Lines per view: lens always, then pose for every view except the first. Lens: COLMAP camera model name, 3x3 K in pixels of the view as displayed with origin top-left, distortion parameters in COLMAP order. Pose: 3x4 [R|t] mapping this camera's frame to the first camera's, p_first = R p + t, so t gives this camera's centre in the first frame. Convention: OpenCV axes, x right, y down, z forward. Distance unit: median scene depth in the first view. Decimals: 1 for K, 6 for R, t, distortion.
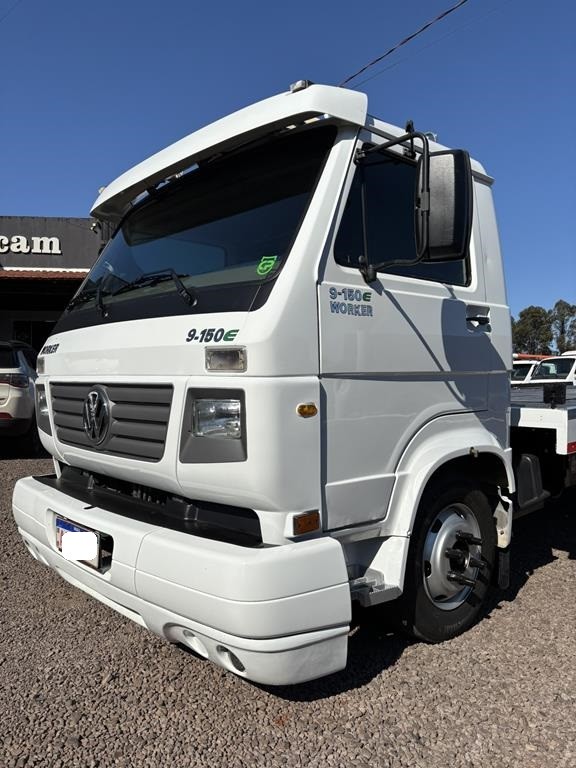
lens RADIAL K [[585.0, 0, 282.9], [0, 585.0, 385.5], [0, 0, 1]] dist [0.043527, -0.060278]
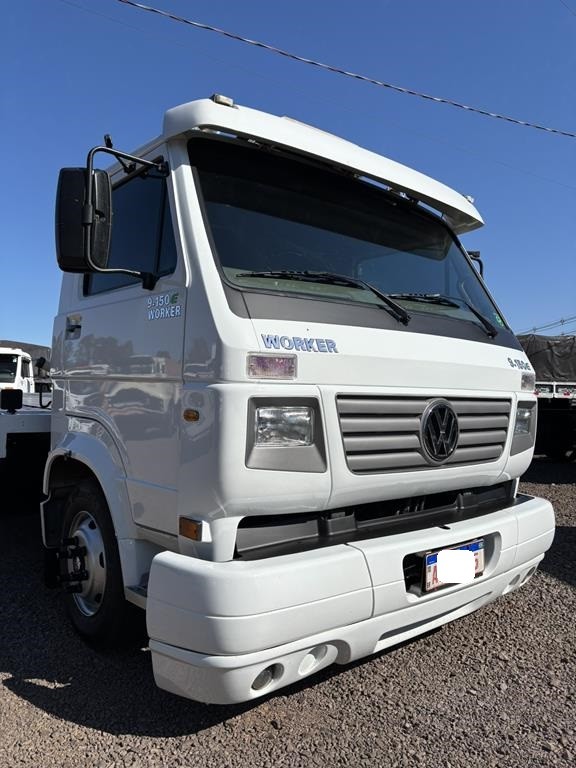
lens RADIAL K [[585.0, 0, 286.7], [0, 585.0, 383.5], [0, 0, 1]] dist [0.043527, -0.060278]
pose [[0.055062, -0.003599, 0.998476, -1.411666], [-0.025570, 0.999660, 0.005013, -0.026937], [-0.998155, -0.025808, 0.054951, 1.310838]]
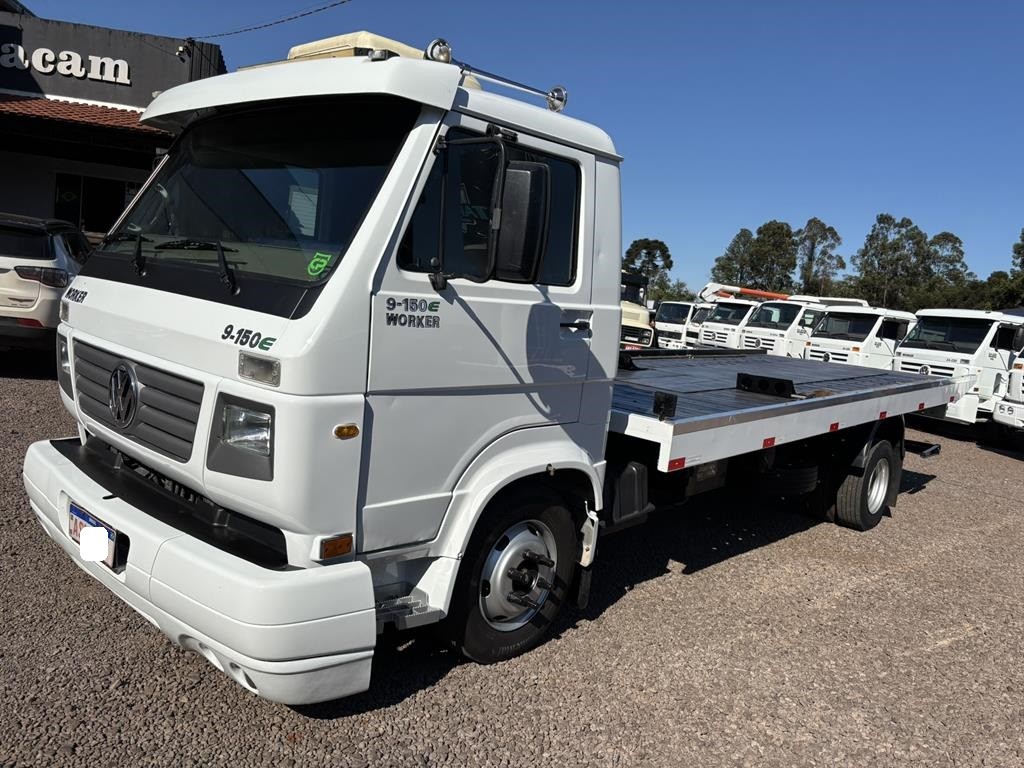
lens RADIAL K [[780.0, 0, 517.3], [0, 780.0, 392.6], [0, 0, 1]] dist [0.043527, -0.060278]
pose [[0.989630, 0.096298, 0.106579, 0.146384], [-0.109067, 0.986606, 0.121300, -0.169239], [-0.093470, -0.131666, 0.986878, -0.213522]]
